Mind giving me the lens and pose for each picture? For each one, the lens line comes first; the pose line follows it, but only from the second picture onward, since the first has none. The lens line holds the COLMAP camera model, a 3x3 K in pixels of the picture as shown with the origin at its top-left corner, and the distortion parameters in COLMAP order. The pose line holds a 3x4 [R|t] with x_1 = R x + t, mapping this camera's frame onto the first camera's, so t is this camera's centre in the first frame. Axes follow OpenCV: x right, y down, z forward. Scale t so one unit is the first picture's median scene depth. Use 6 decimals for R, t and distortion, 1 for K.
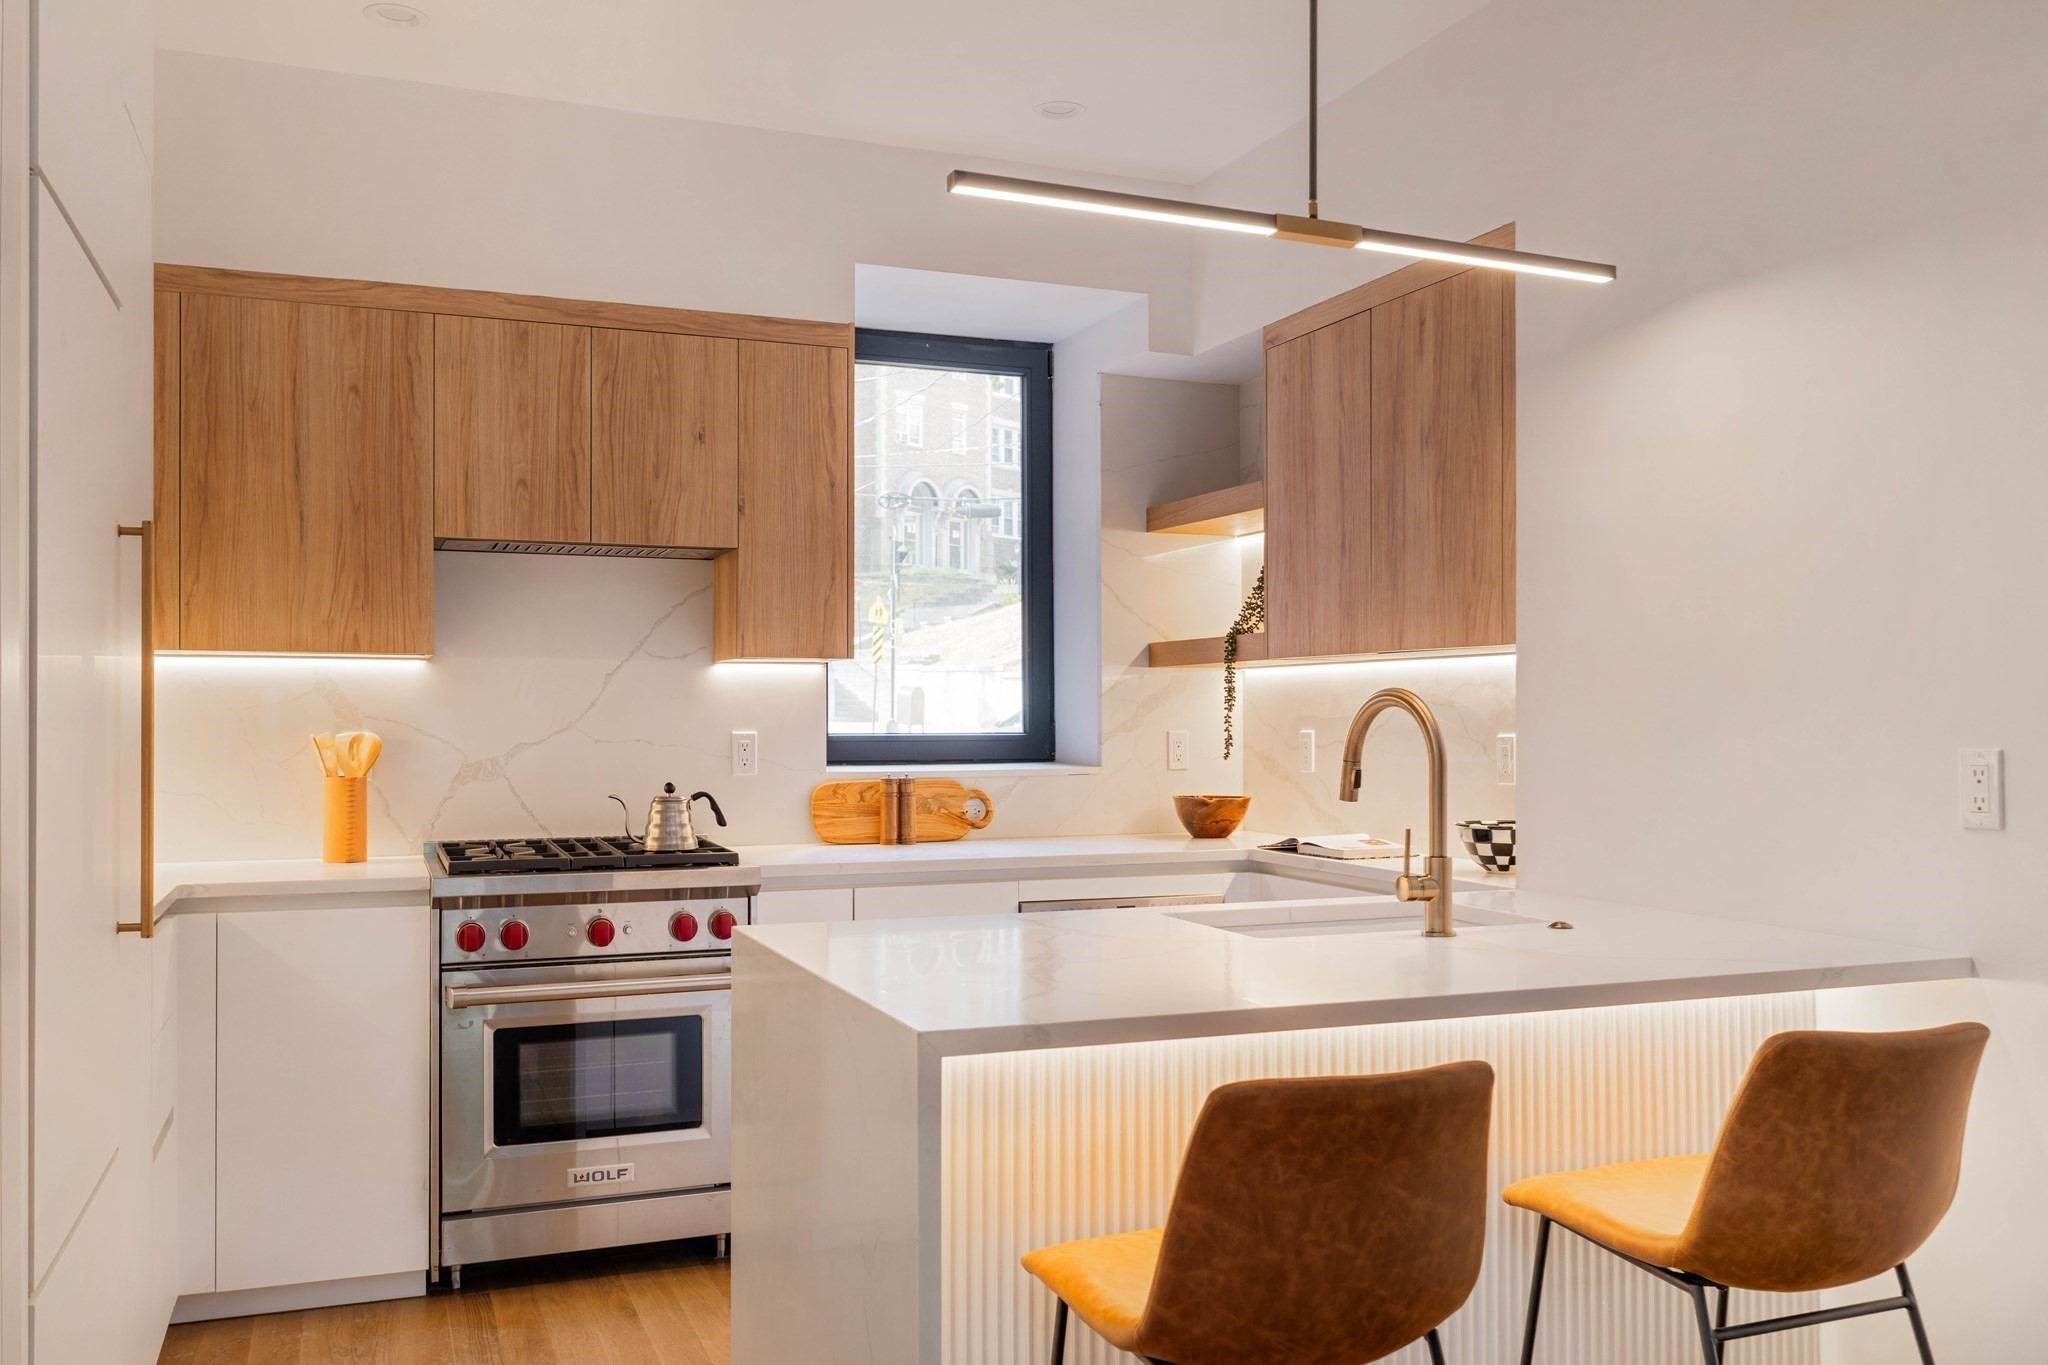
lens RADIAL K [[1681.6, 0, 1020.1], [0, 1681.6, 710.2], [0, 0, 1]] dist [-0.000094, 0.001578]
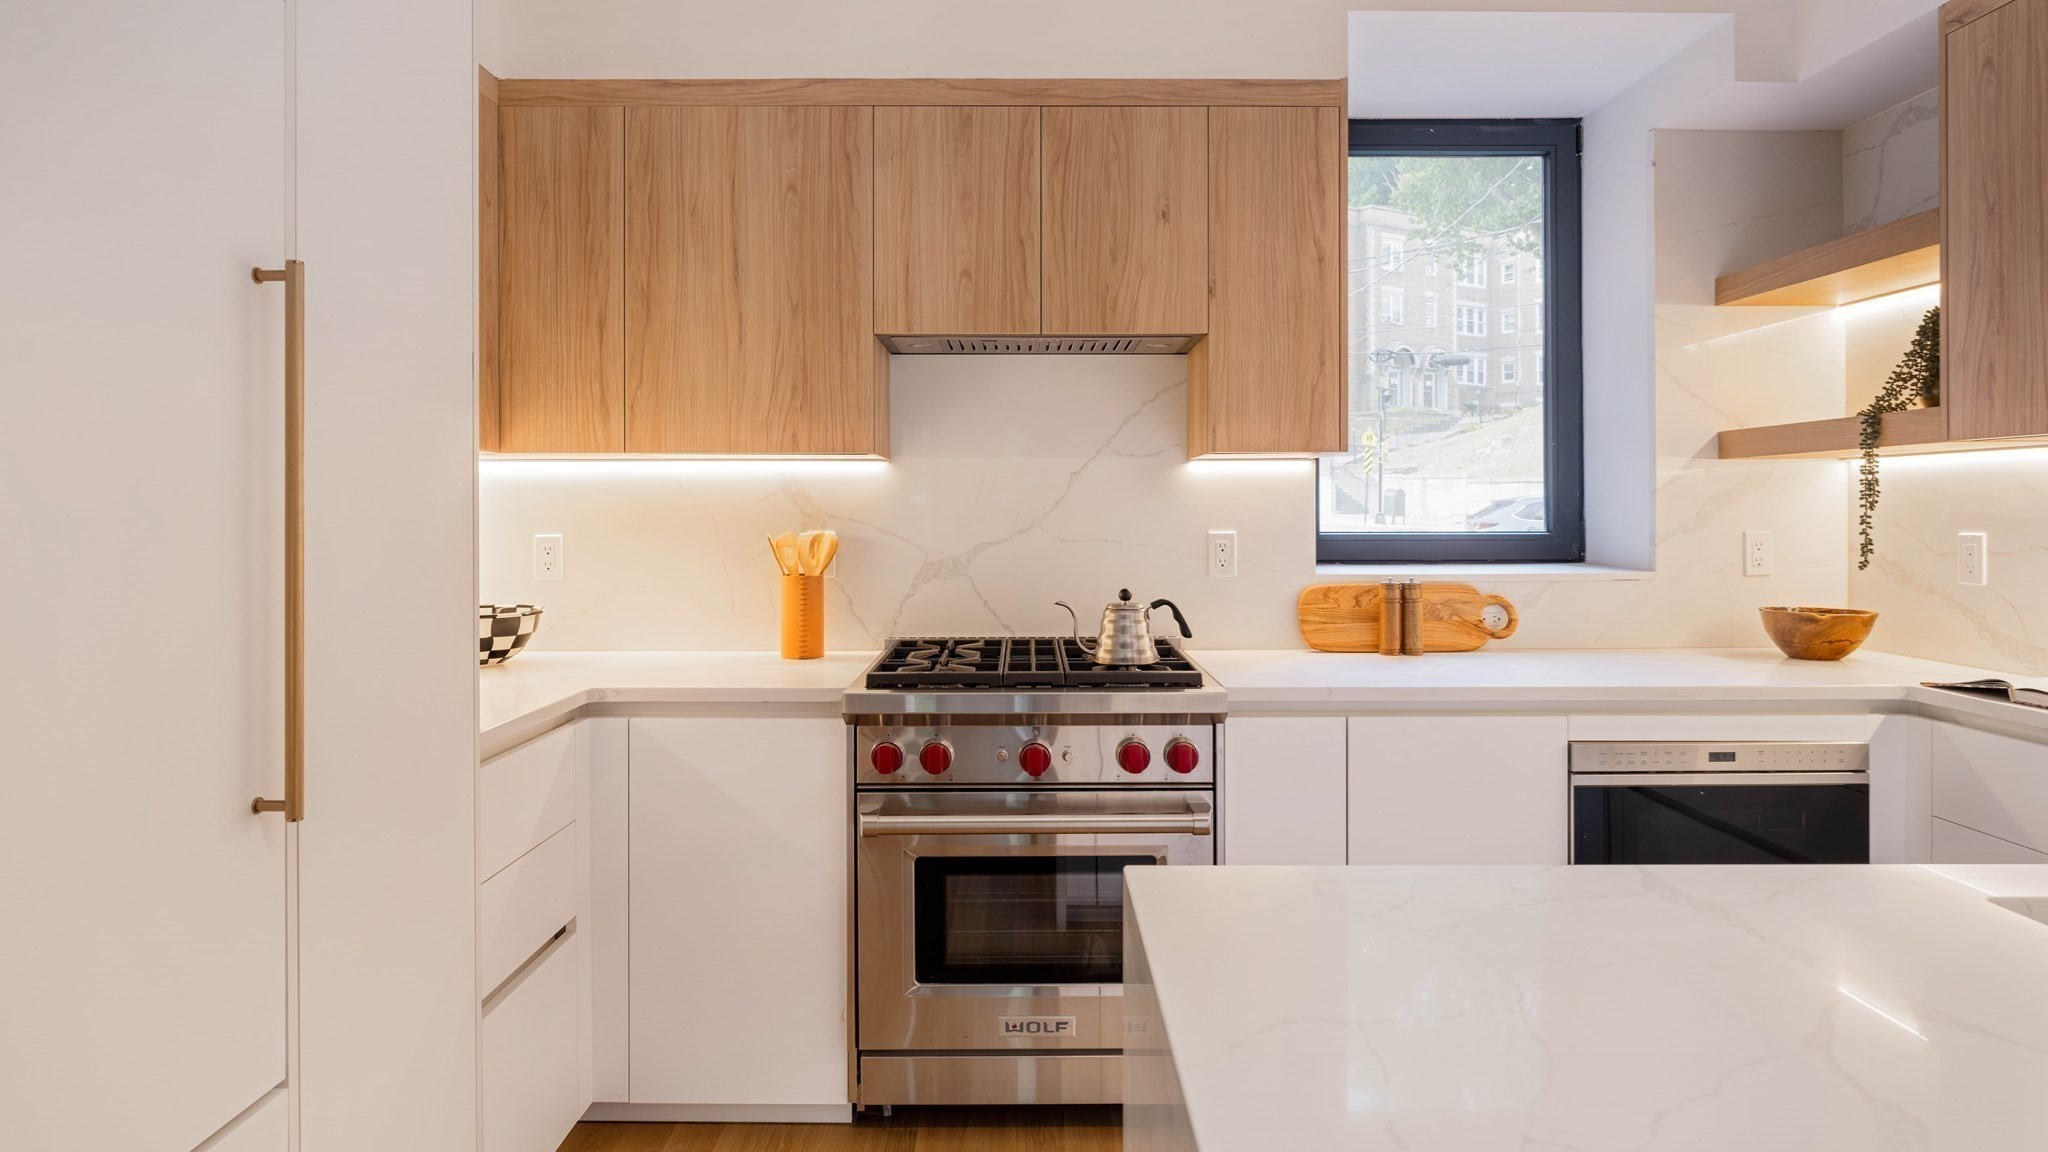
lens RADIAL K [[1257.1, 0, 735.3], [0, 1257.1, 511.3], [0, 0, 1]] dist [-0.002616, -0.000574]
pose [[0.851075, -0.000269, -0.525045, -0.029146], [0.001876, 0.999995, 0.002529, -0.001360], [0.525042, -0.003138, 0.851071, 0.301439]]
